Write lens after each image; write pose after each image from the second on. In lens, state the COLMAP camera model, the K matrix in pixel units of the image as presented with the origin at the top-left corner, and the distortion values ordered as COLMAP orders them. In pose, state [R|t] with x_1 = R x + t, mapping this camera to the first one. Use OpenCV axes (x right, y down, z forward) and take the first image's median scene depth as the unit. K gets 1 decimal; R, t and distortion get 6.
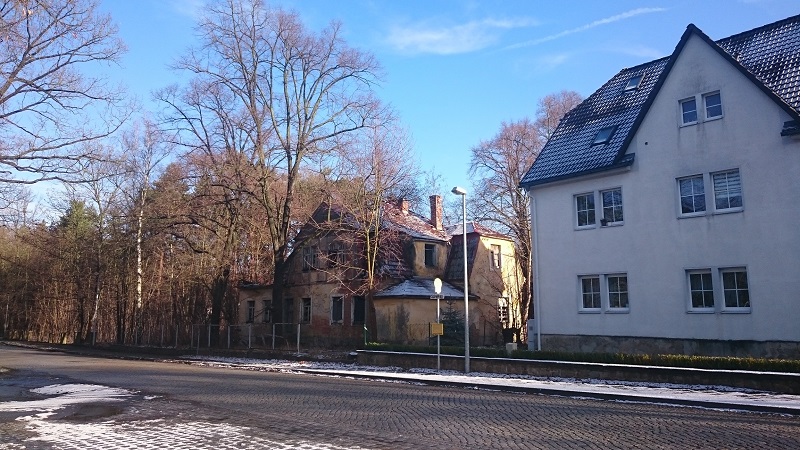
lens RADIAL K [[574.2, 0, 400.0], [0, 574.2, 225.0], [0, 0, 1]] dist [0.000422, 0.000071]
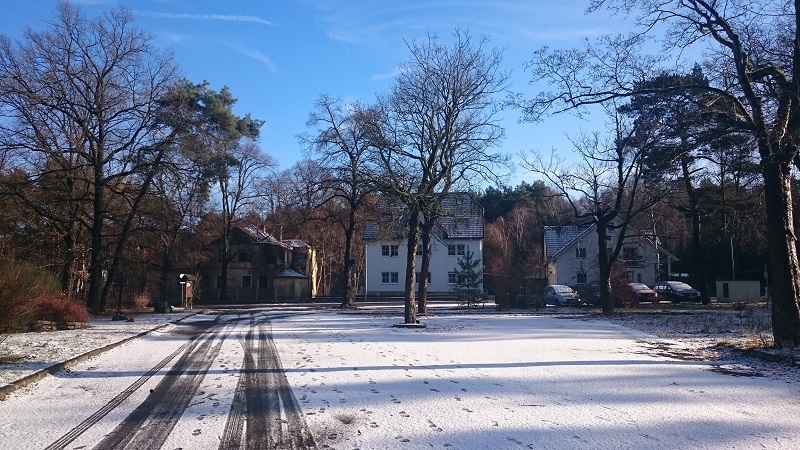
lens RADIAL K [[574.2, 0, 400.0], [0, 574.2, 225.0], [0, 0, 1]] dist [0.000422, 0.000071]
pose [[0.736081, 0.060467, 0.674187, -1.409047], [-0.104422, 0.994223, 0.024838, -0.205651], [-0.668791, -0.088683, 0.738142, -1.074354]]
